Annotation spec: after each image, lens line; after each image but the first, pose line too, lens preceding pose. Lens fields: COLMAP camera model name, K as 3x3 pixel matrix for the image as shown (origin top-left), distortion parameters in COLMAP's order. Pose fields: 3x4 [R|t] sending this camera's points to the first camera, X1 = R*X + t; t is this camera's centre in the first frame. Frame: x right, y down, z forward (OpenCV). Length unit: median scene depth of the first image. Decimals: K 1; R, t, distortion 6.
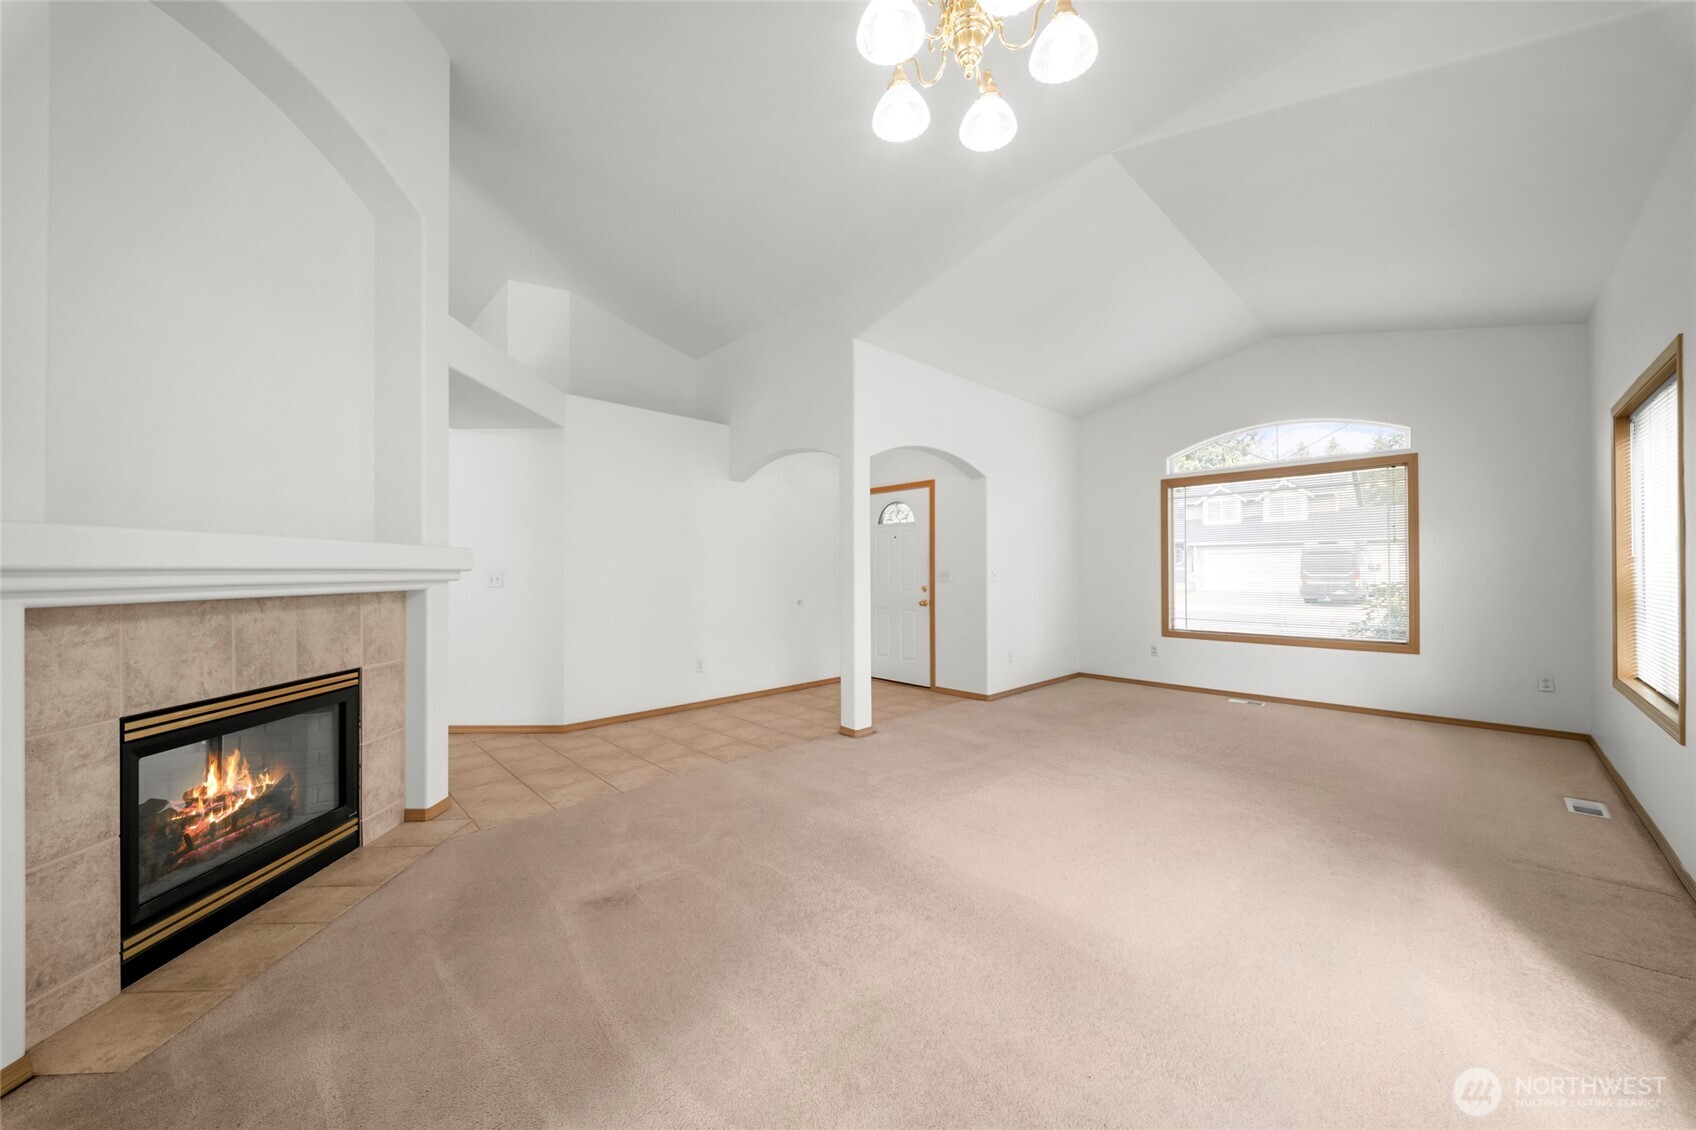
lens RADIAL K [[604.9, 0, 857.4], [0, 604.9, 564.5], [0, 0, 1]] dist [-0.002899, -0.001518]
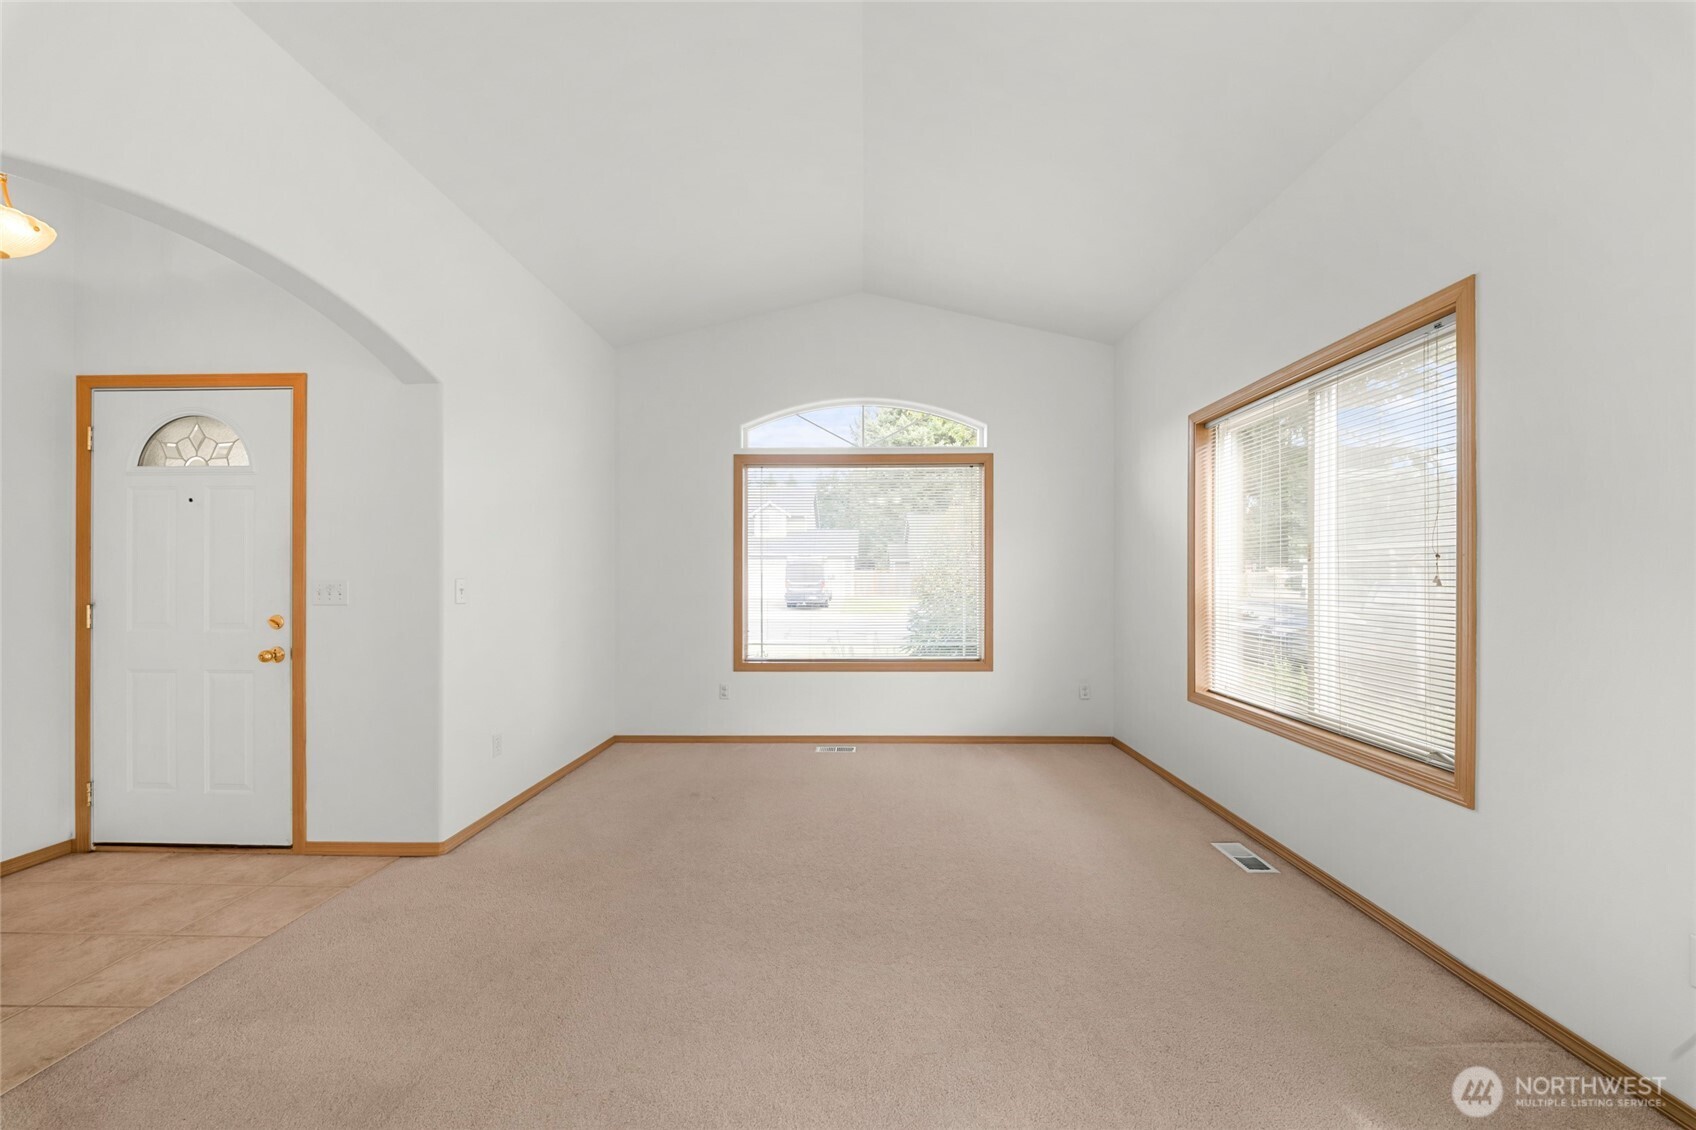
lens RADIAL K [[604.9, 0, 848.9], [0, 604.9, 573.3], [0, 0, 1]] dist [-0.002899, -0.001518]
pose [[0.722258, 0.008286, 0.691574, 0.110251], [-0.008488, 0.999959, -0.003117, 0.003015], [-0.691572, -0.003619, 0.722299, 0.409136]]
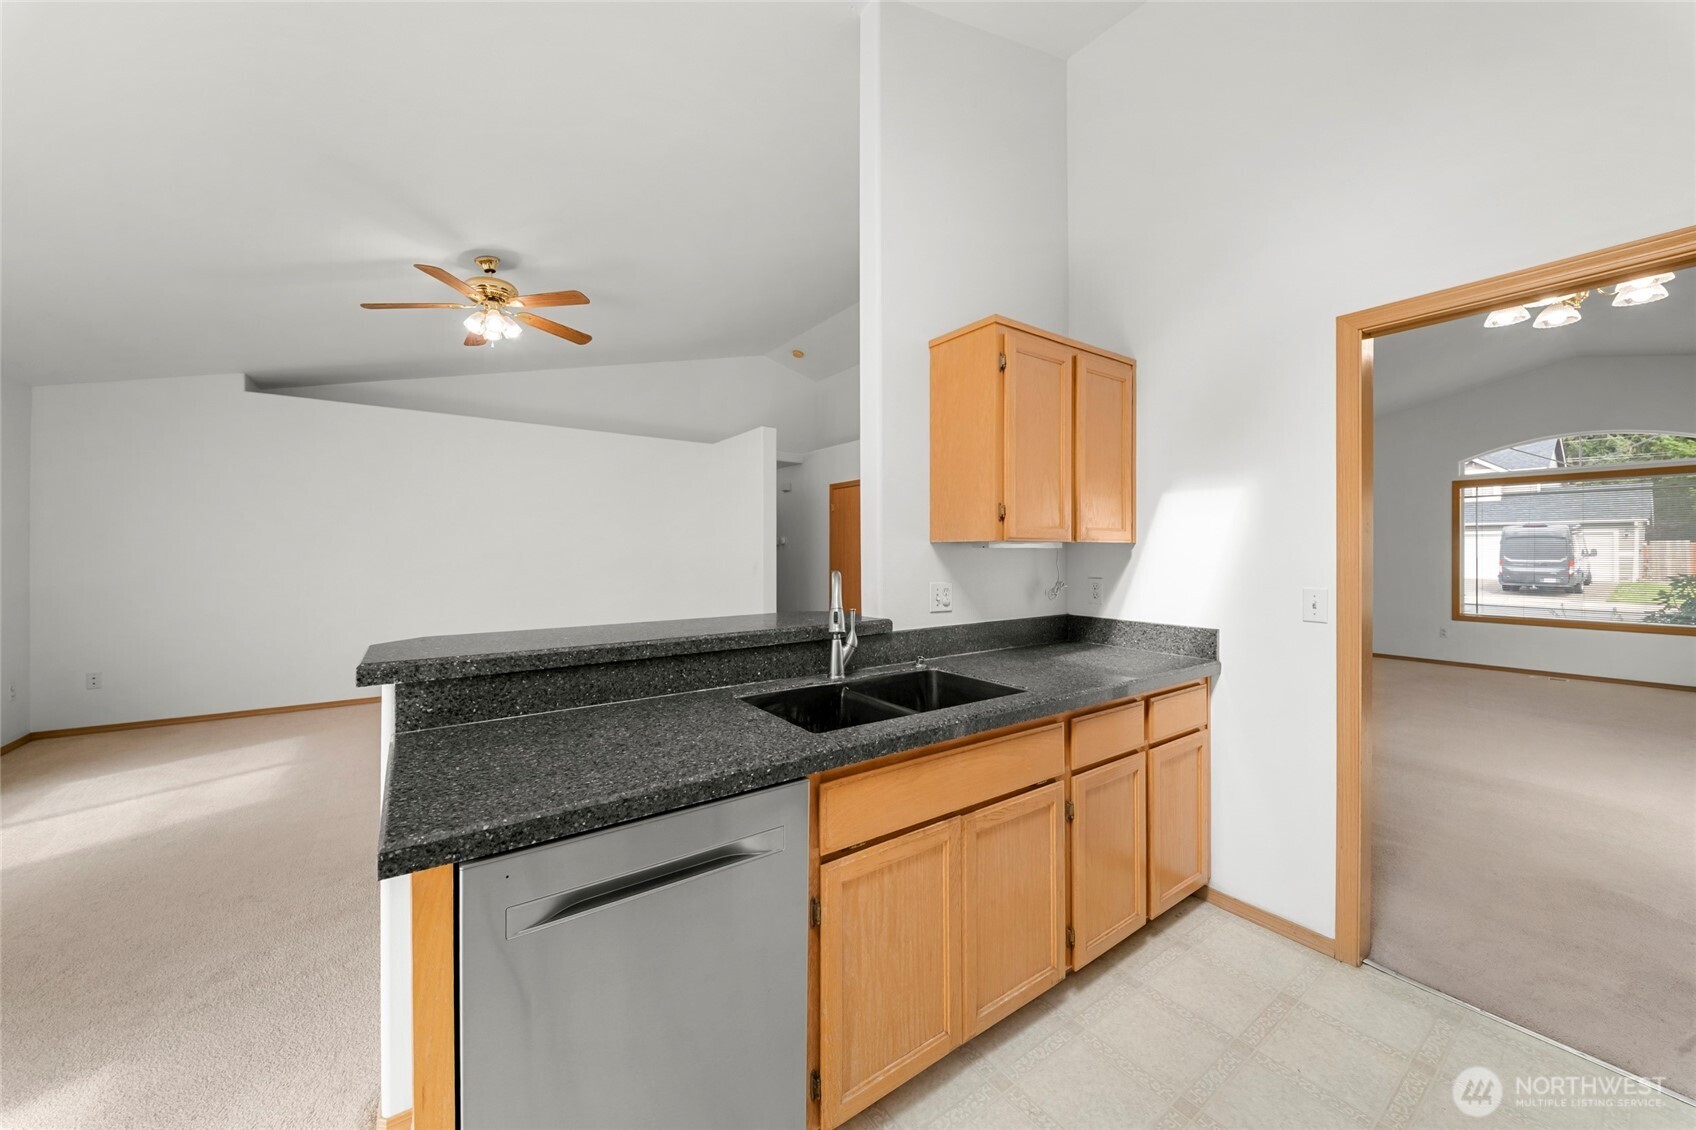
lens RADIAL K [[604.9, 0, 860.2], [0, 604.9, 550.8], [0, 0, 1]] dist [-0.002899, -0.001518]
pose [[0.987803, 0.005127, -0.155623, -0.437146], [-0.003533, 0.999938, 0.010515, -0.019456], [0.155667, -0.009837, 0.987761, -0.296624]]
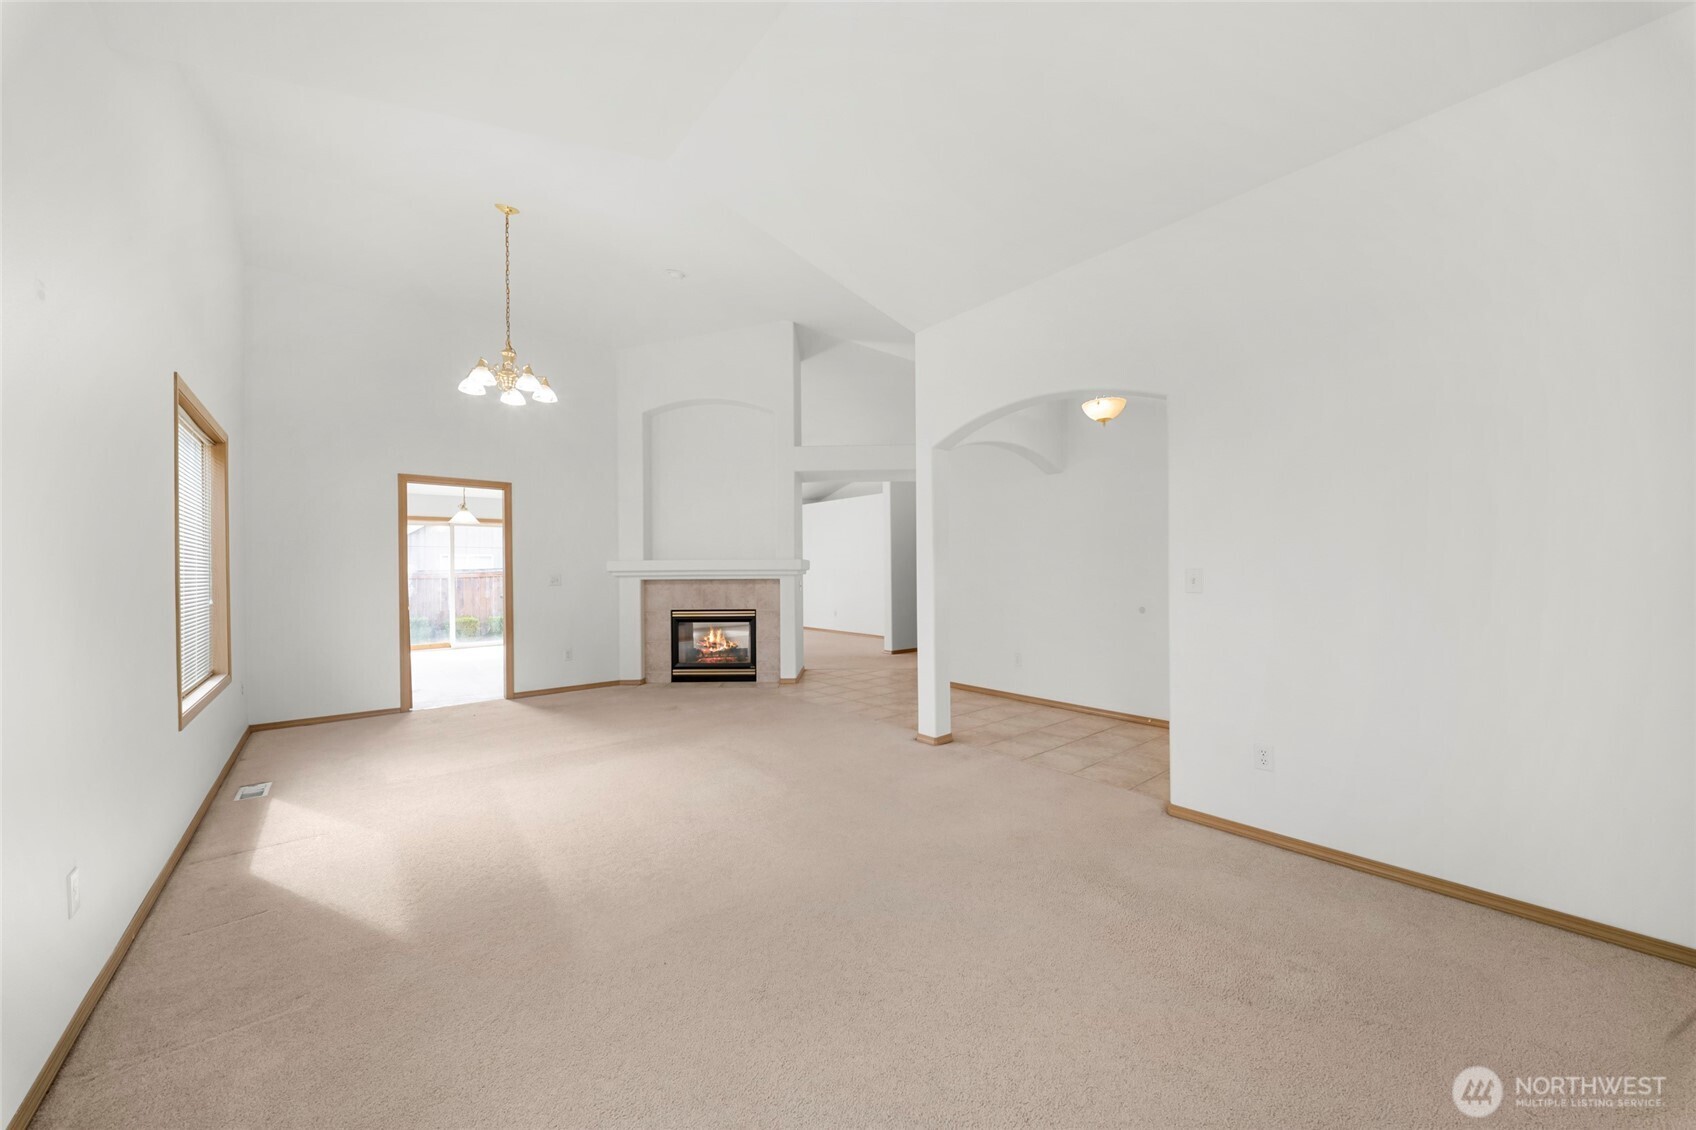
lens RADIAL K [[604.9, 0, 840.8], [0, 604.9, 556.6], [0, 0, 1]] dist [-0.002899, -0.001518]
pose [[-0.079720, -0.006317, -0.996797, 0.732276], [0.019285, 0.999783, -0.007878, -0.008457], [0.996631, -0.019851, -0.079581, 0.700293]]
